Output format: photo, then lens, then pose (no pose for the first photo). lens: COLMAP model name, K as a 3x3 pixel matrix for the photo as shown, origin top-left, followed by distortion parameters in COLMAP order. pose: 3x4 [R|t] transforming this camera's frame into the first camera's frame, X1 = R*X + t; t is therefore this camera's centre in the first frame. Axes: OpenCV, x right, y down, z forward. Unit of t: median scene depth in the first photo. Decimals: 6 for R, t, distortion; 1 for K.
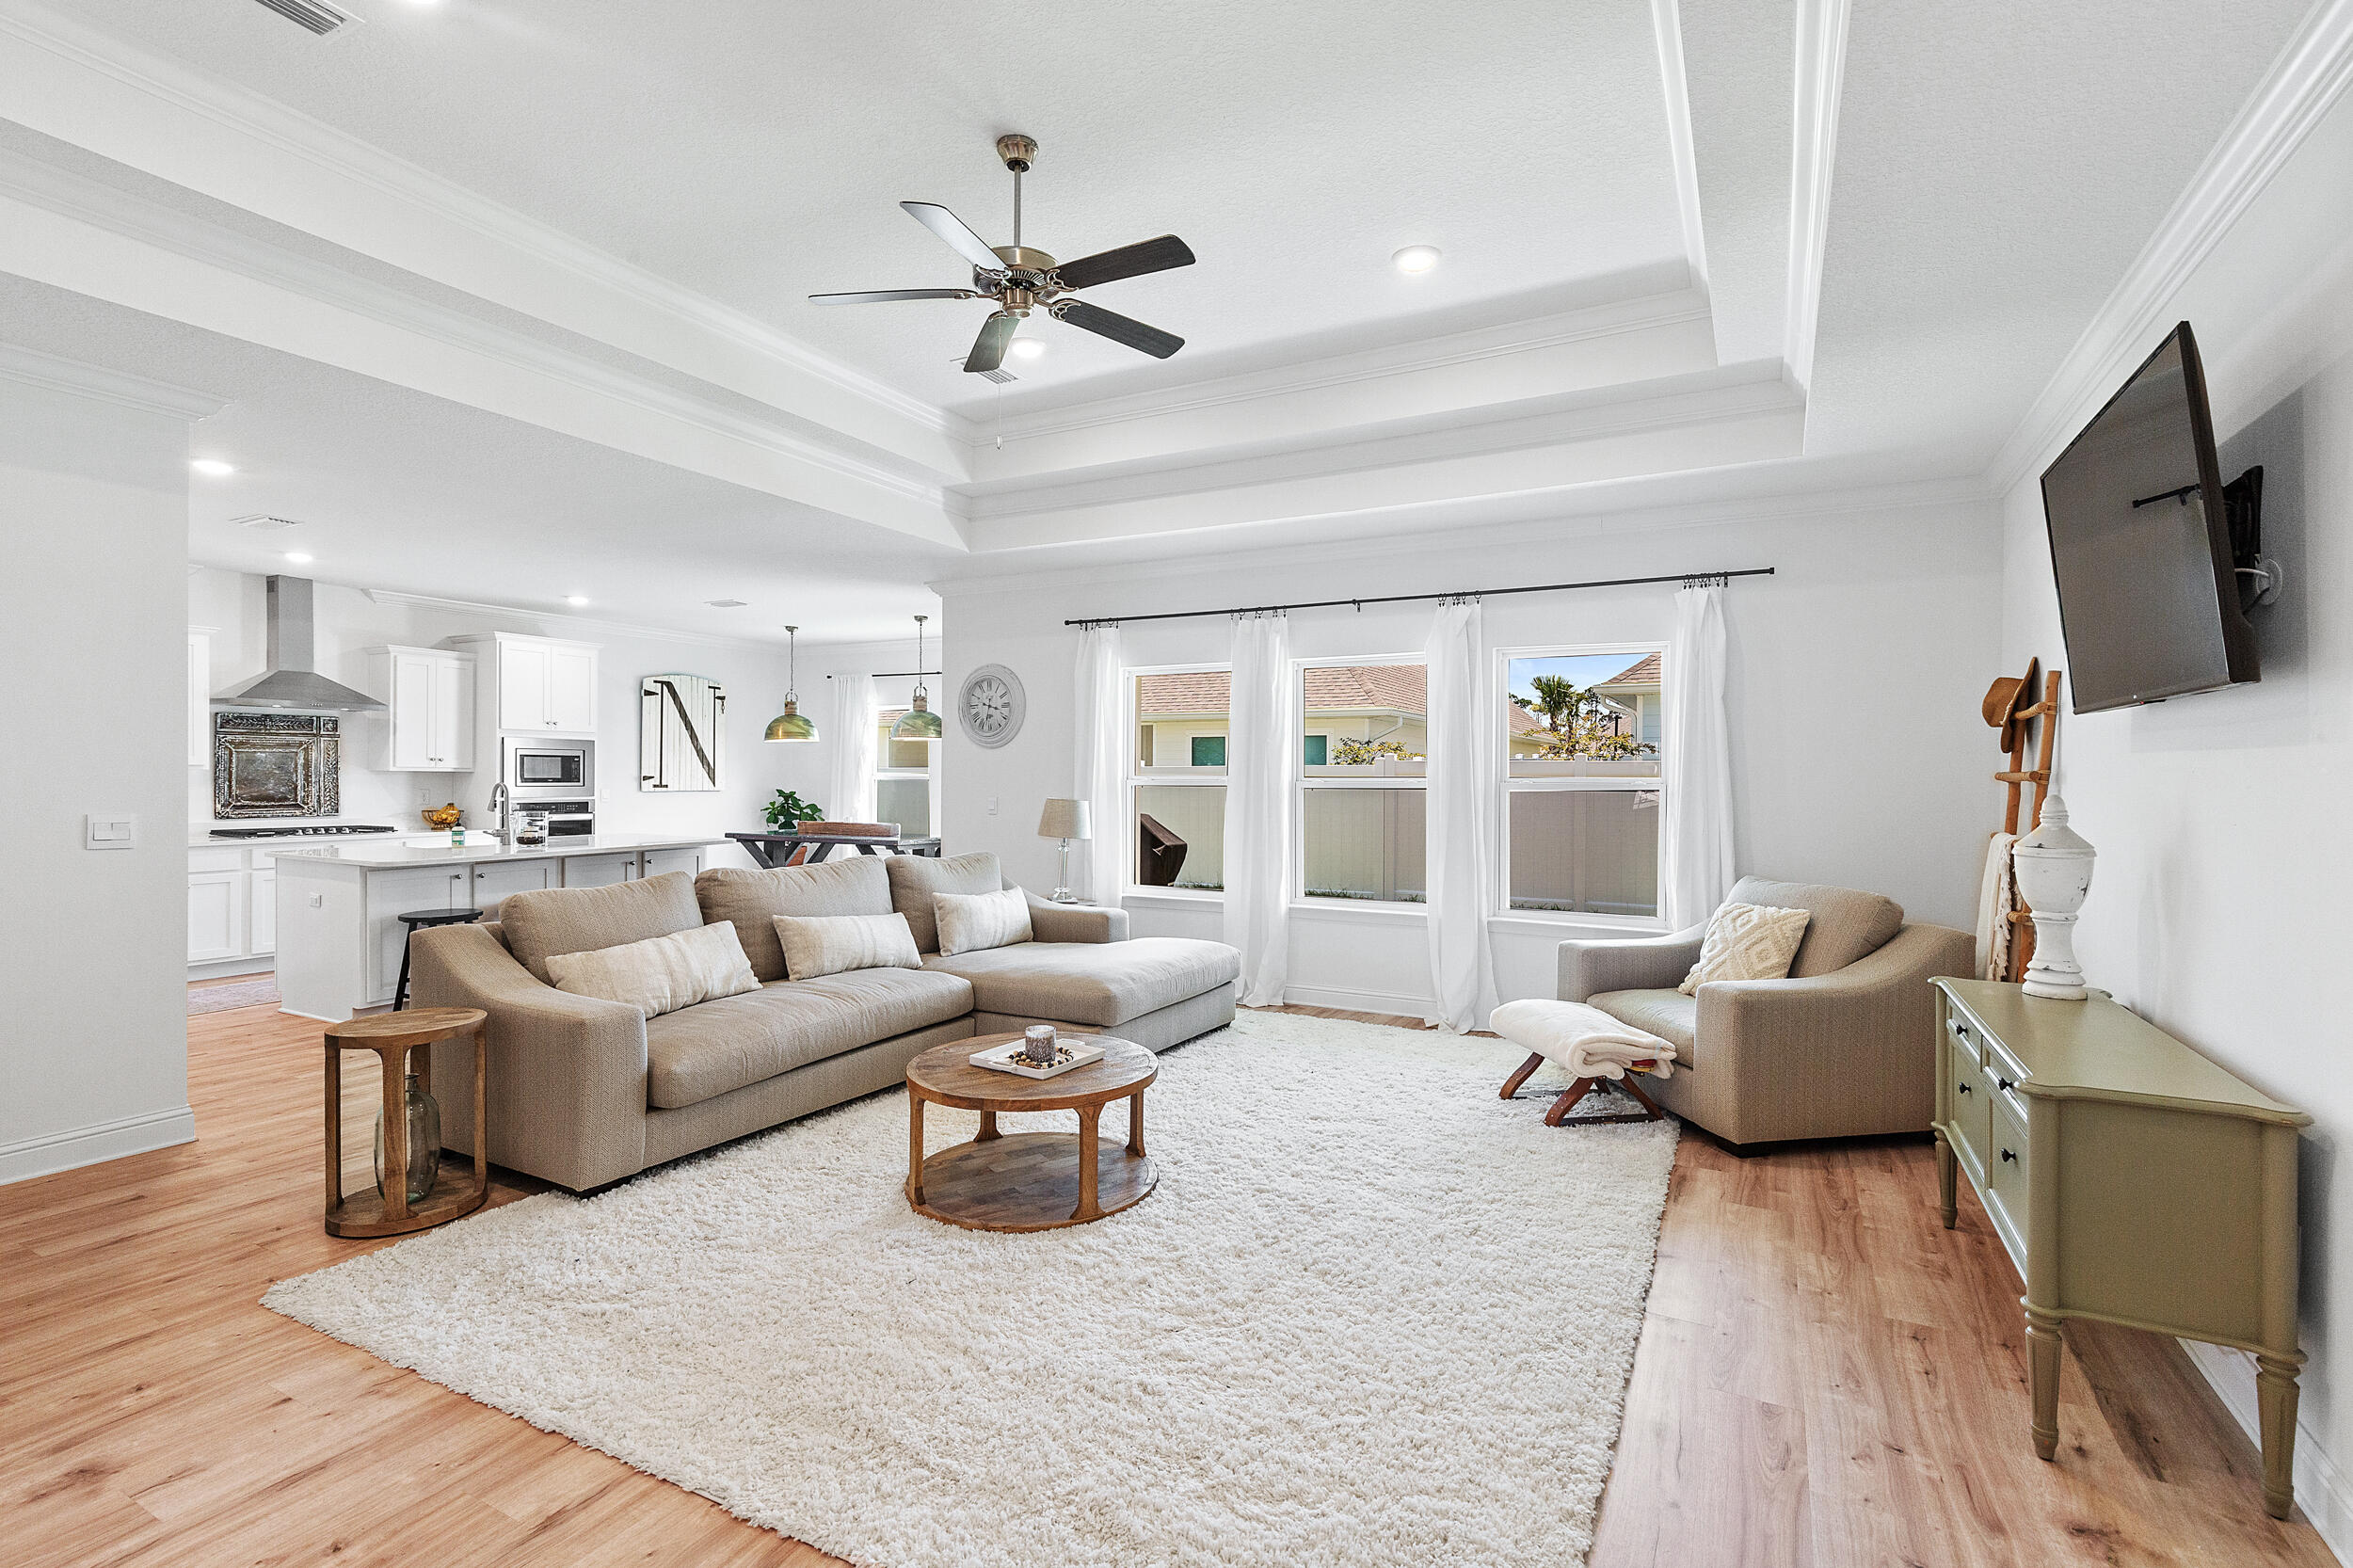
lens RADIAL K [[1082.4, 0, 1182.8], [0, 1082.4, 771.5], [0, 0, 1]] dist [0.000208, 0.000242]
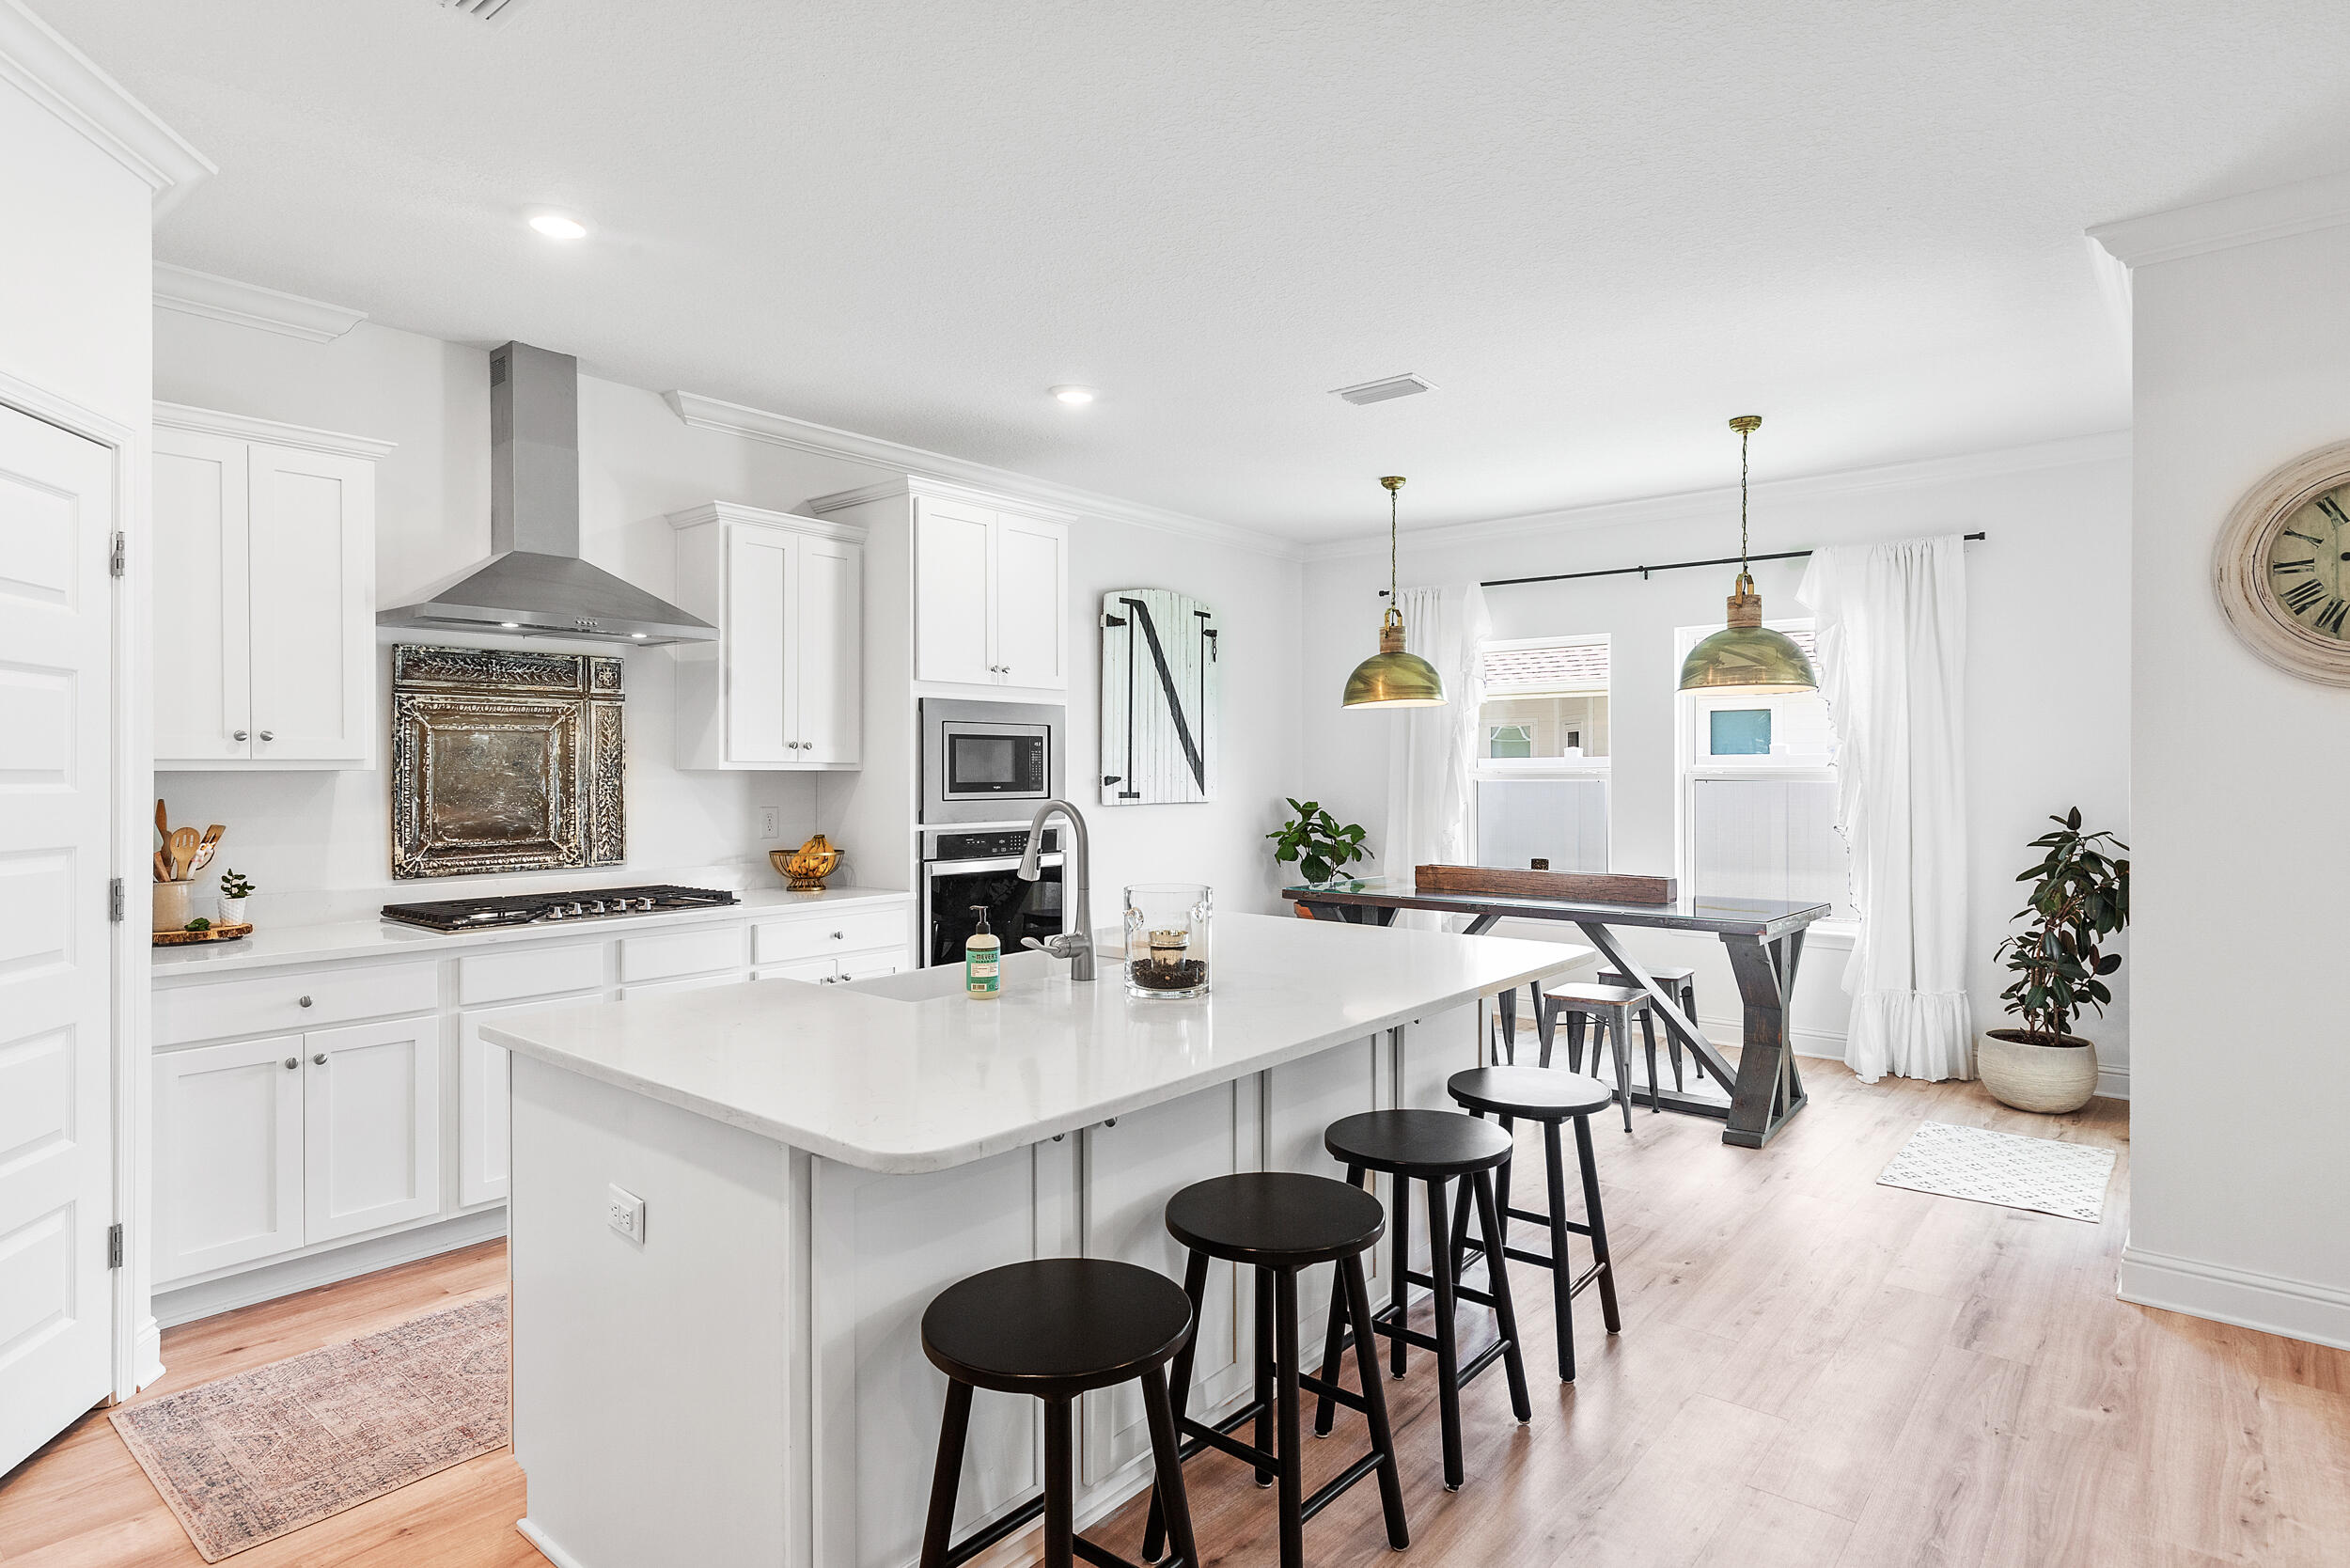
lens RADIAL K [[1240.5, 0, 1177.4], [0, 1240.5, 754.5], [0, 0, 1]] dist [0.000796, -0.010900]
pose [[0.979338, -0.011376, -0.201912, -0.424177], [0.009444, 0.999900, -0.010526, 0.000152], [0.202012, 0.008402, 0.979347, 0.507029]]
